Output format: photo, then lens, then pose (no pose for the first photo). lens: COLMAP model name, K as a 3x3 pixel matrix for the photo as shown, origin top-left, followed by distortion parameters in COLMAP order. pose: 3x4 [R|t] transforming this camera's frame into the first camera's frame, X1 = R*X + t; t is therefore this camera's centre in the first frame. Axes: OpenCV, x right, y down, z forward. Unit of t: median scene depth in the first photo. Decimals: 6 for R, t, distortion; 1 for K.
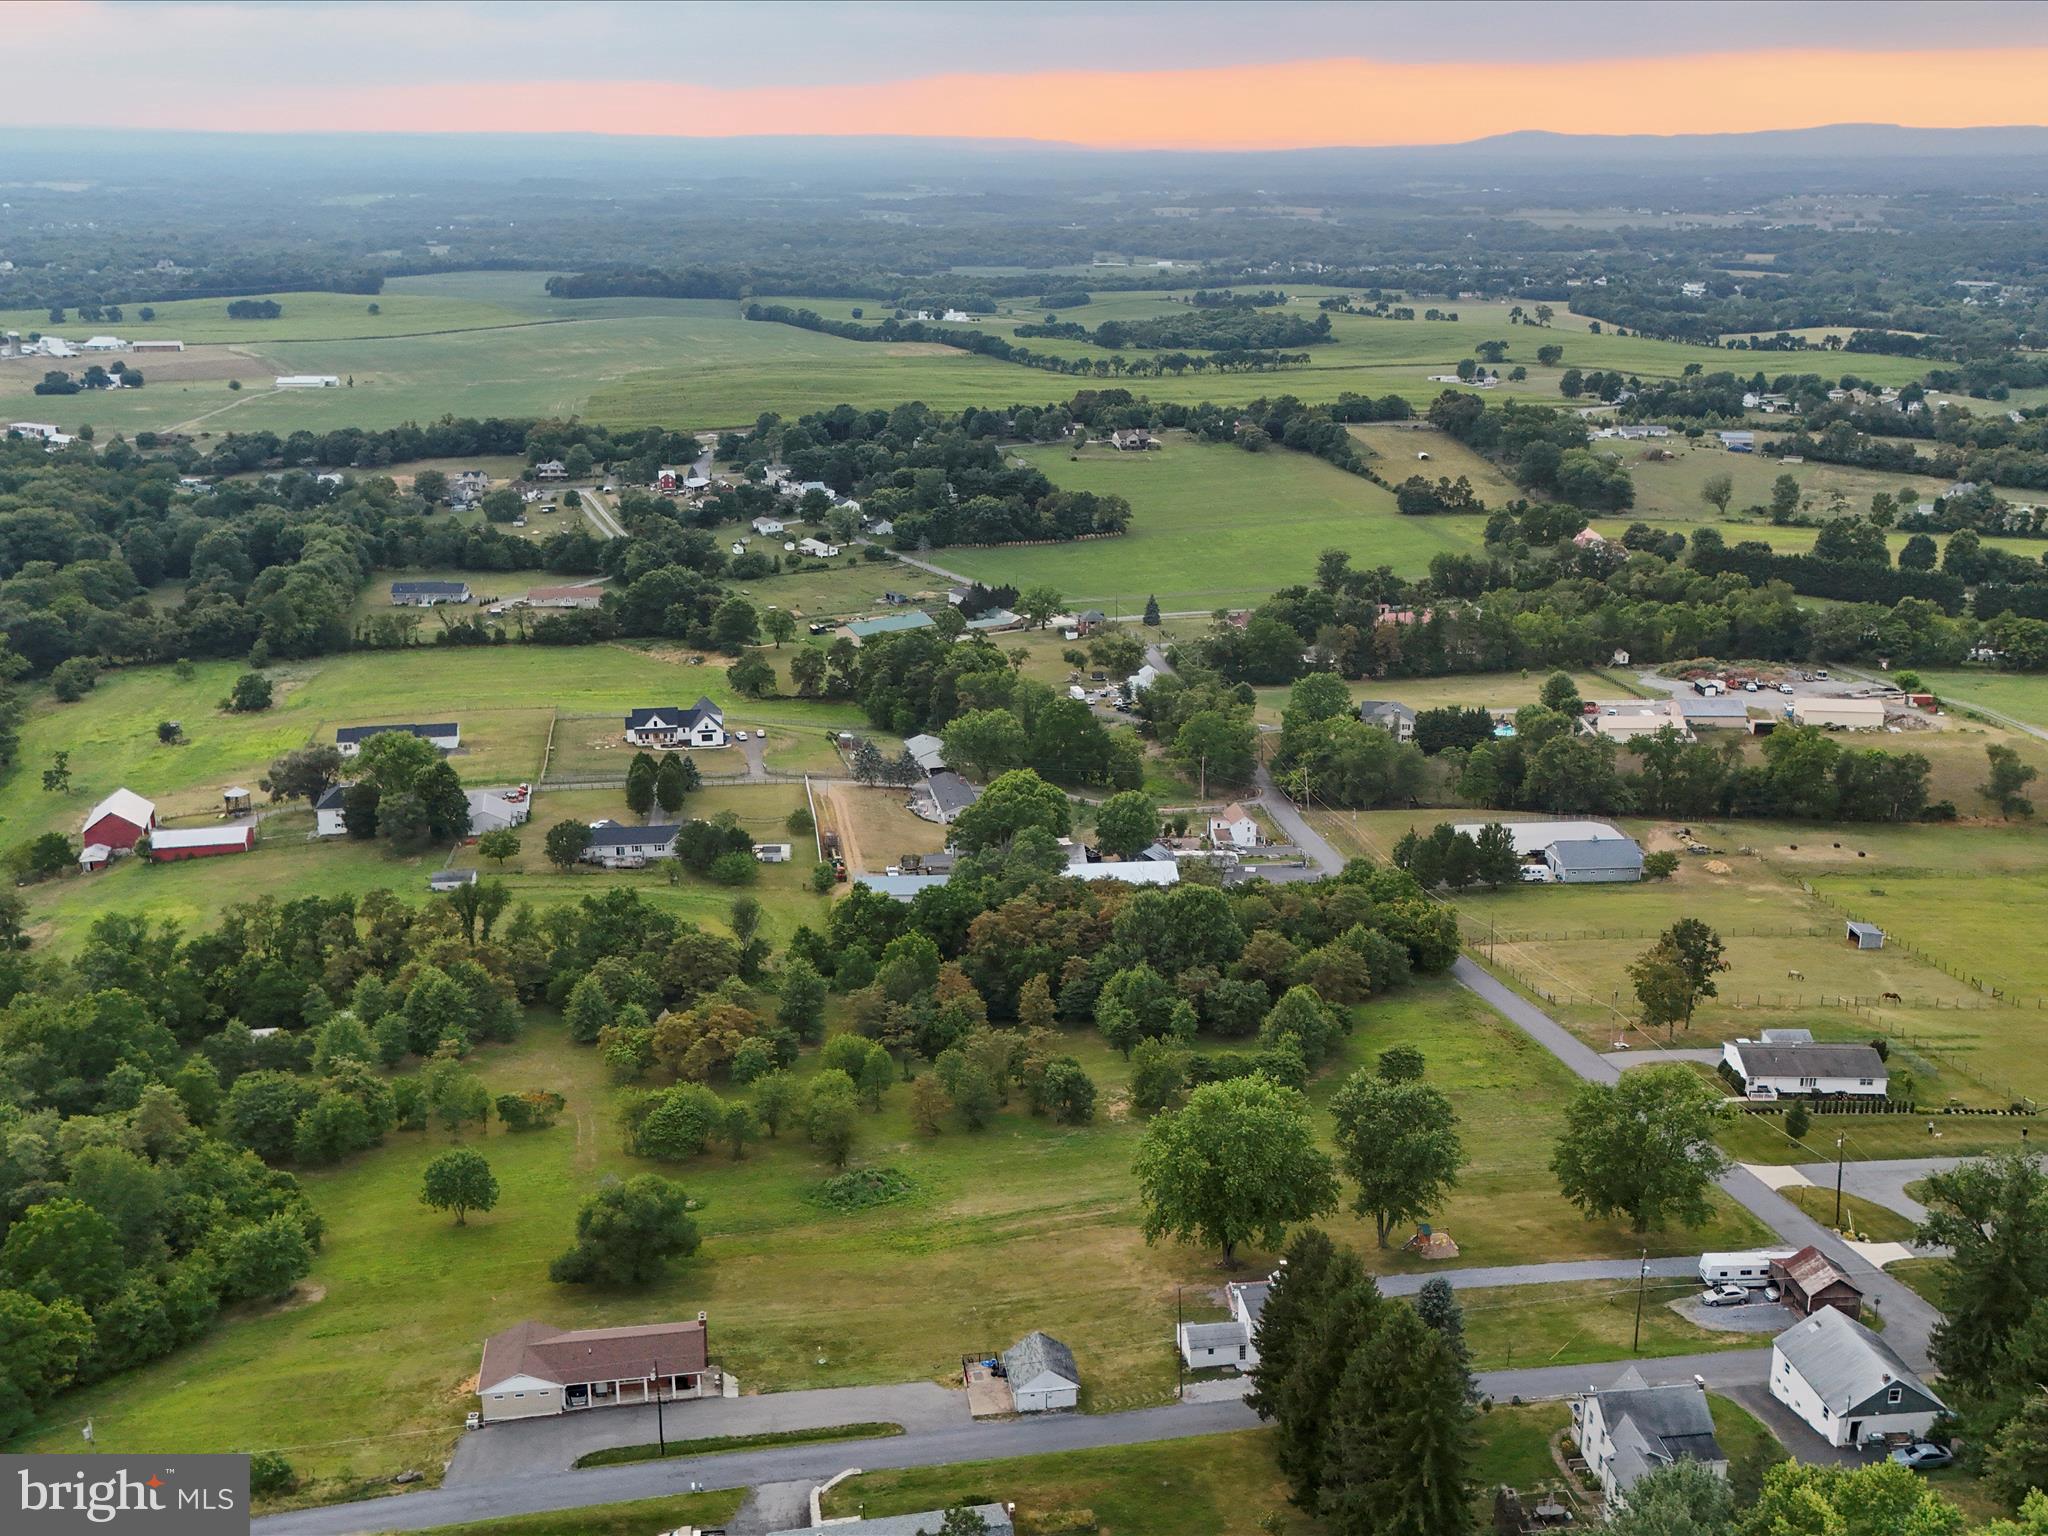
lens RADIAL K [[1996.9, 0, 1032.0], [0, 1996.9, 762.1], [0, 0, 1]] dist [0.153833, -0.326326]
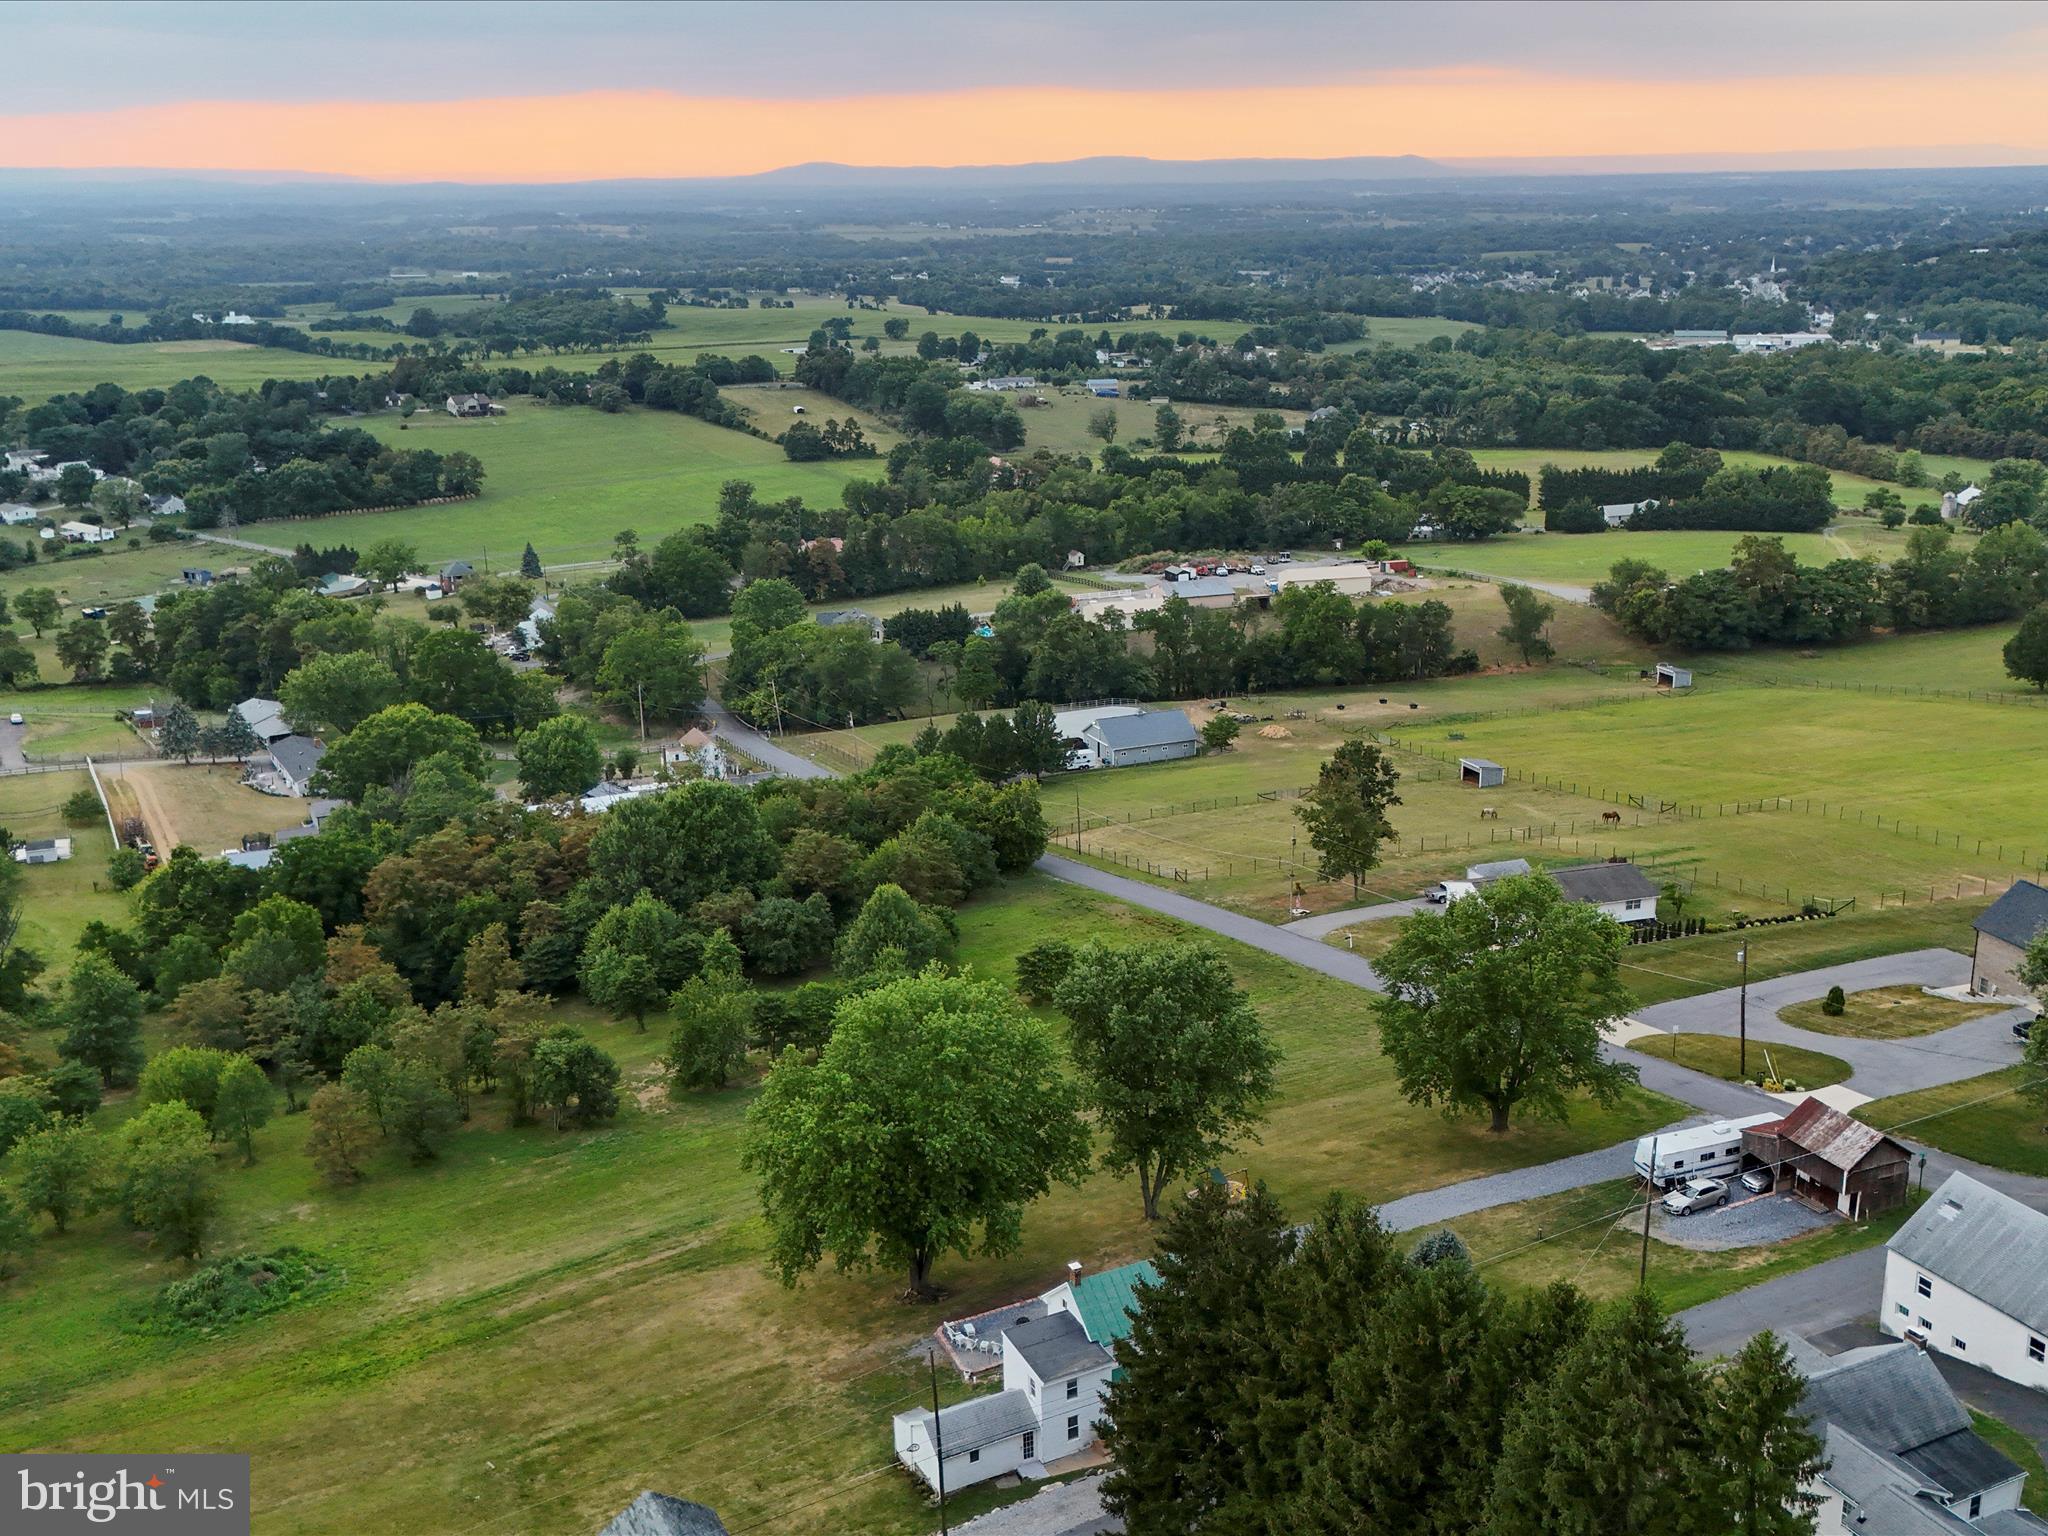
lens RADIAL K [[1996.9, 0, 1032.0], [0, 1996.9, 762.1], [0, 0, 1]] dist [0.153833, -0.326326]
pose [[0.945361, -0.101200, 0.309920, -0.012553], [0.106088, 0.994356, 0.001089, 0.031029], [-0.308281, 0.031850, 0.950762, 0.135138]]
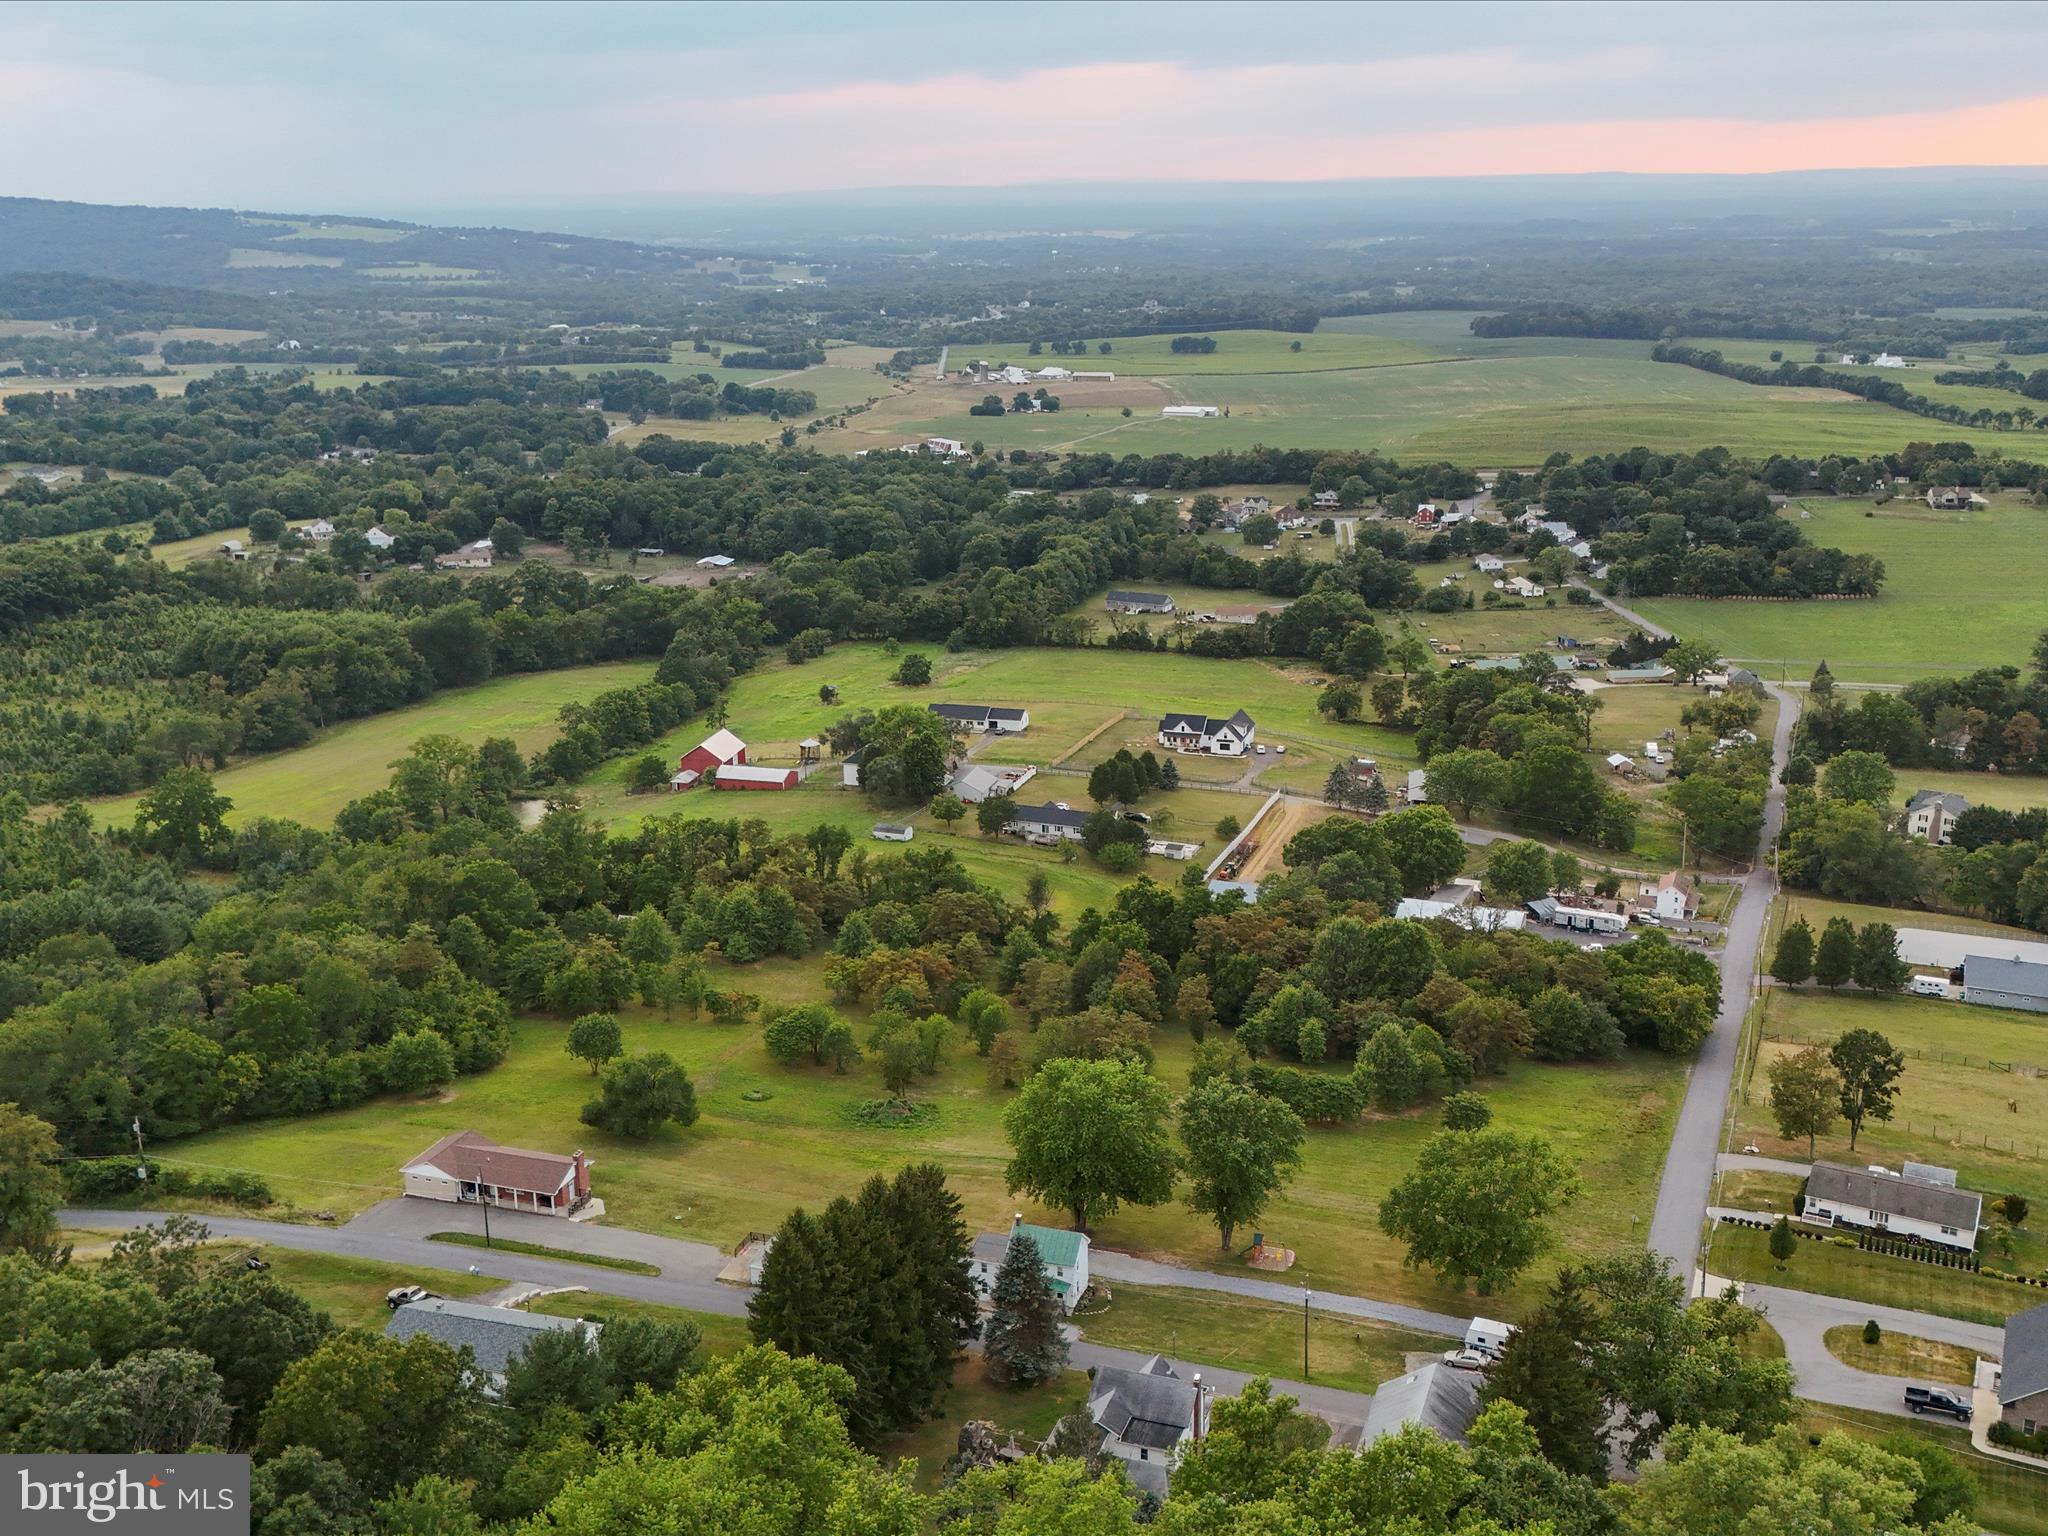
lens RADIAL K [[1996.9, 0, 1032.0], [0, 1996.9, 762.1], [0, 0, 1]] dist [0.153833, -0.326326]
pose [[0.886346, 0.116061, -0.448242, 0.168192], [-0.124448, 0.992167, 0.010816, -0.002151], [0.445986, 0.046196, 0.893847, 0.006292]]
